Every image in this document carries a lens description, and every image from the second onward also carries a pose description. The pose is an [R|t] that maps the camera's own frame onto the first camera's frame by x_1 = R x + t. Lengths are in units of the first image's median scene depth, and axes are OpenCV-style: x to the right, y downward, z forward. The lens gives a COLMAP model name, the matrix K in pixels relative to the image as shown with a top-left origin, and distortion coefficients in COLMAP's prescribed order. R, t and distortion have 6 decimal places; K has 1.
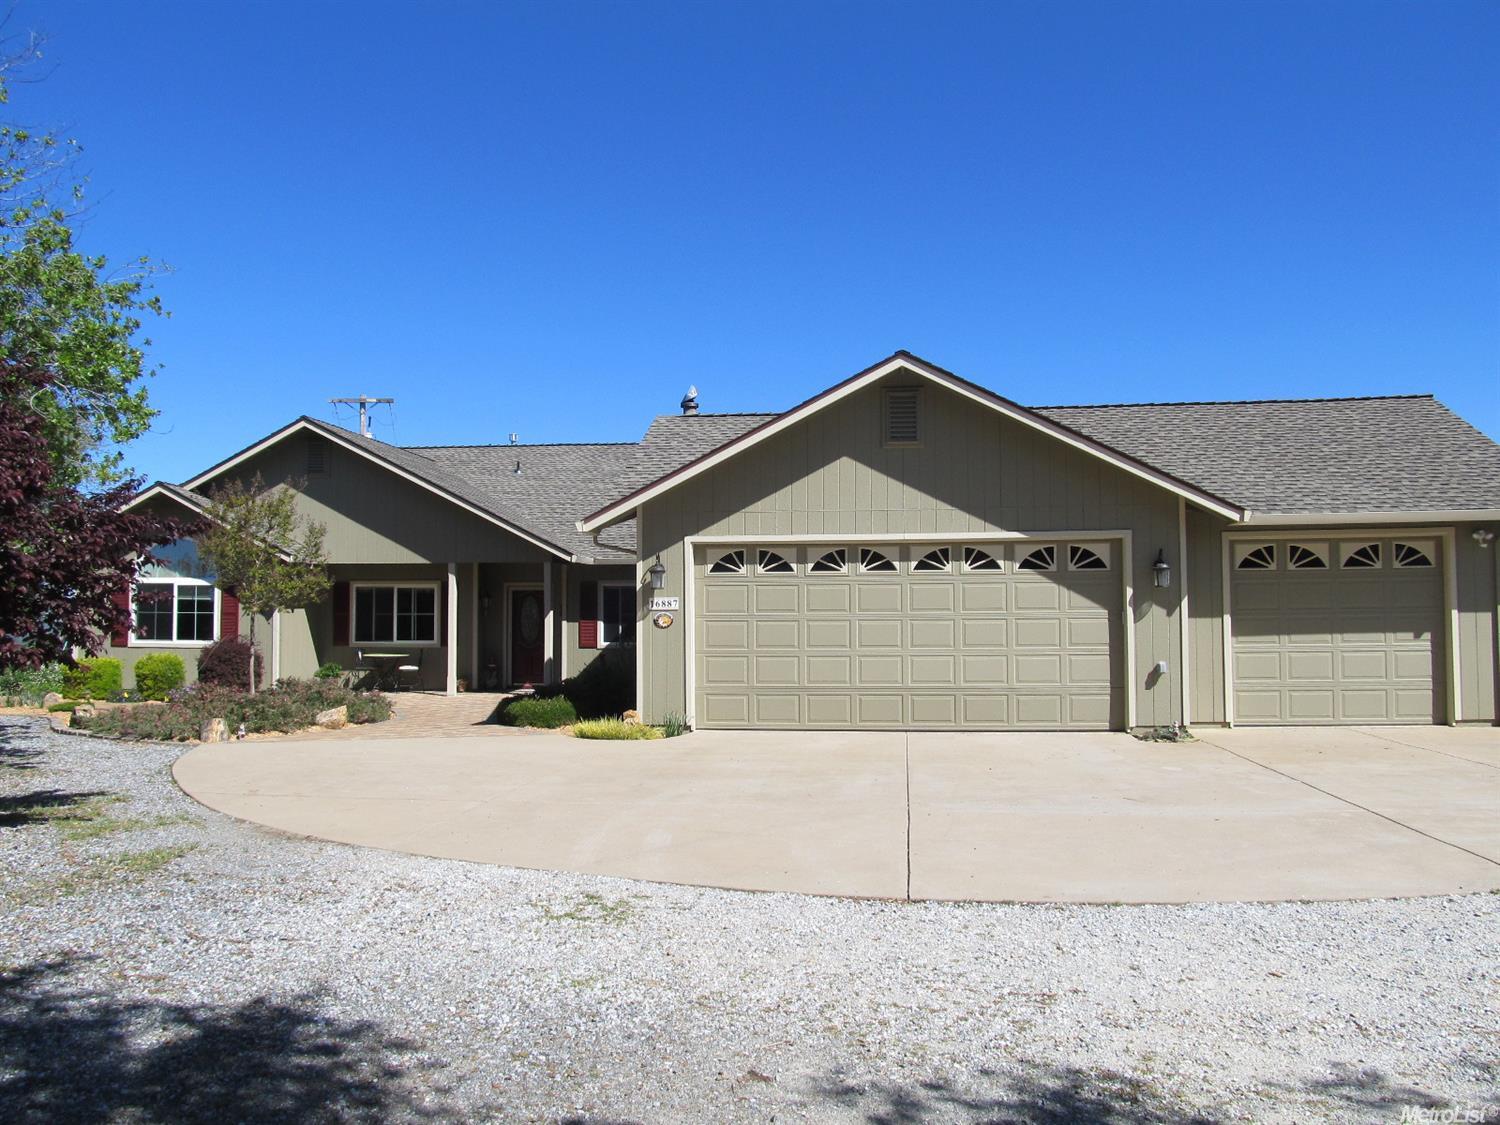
lens RADIAL K [[1389.3, 0, 750.0], [0, 1389.3, 562.5], [0, 0, 1]] dist [-0.013221, -0.004475]
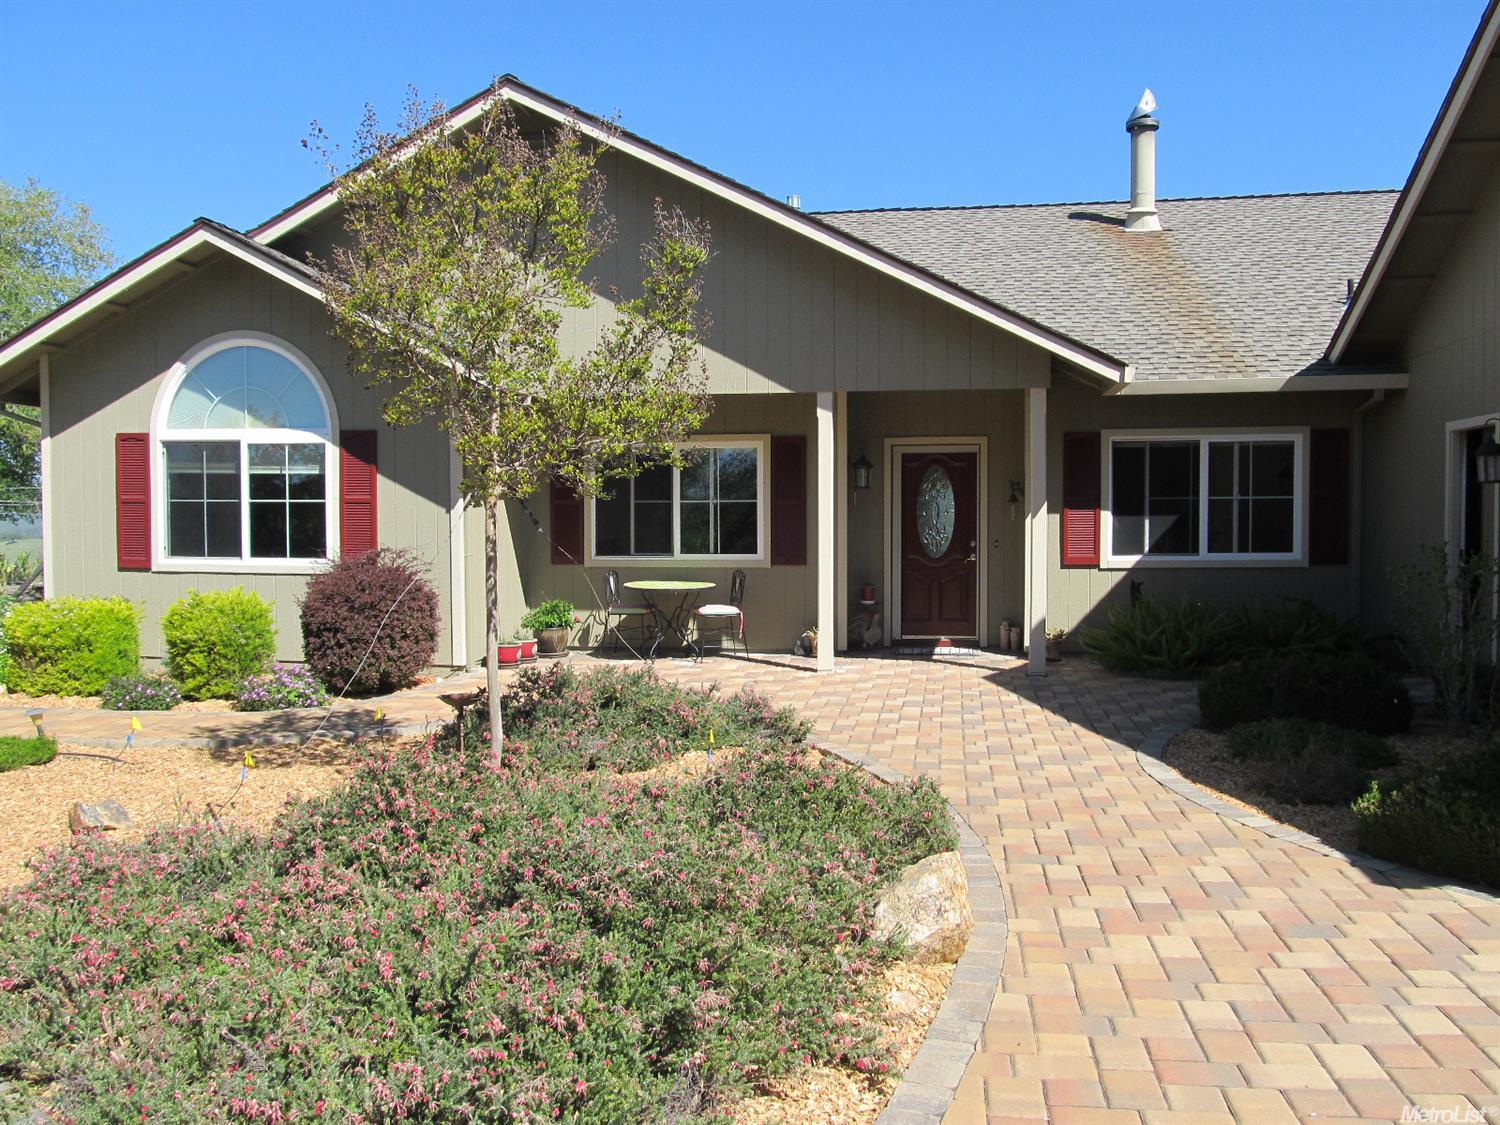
lens RADIAL K [[1389.3, 0, 750.0], [0, 1389.3, 562.5], [0, 0, 1]] dist [-0.013221, -0.004475]
pose [[0.999535, -0.004080, -0.030210, -0.224048], [0.006527, 0.996664, 0.081355, 0.019357], [0.029778, -0.081515, 0.996227, 0.520960]]
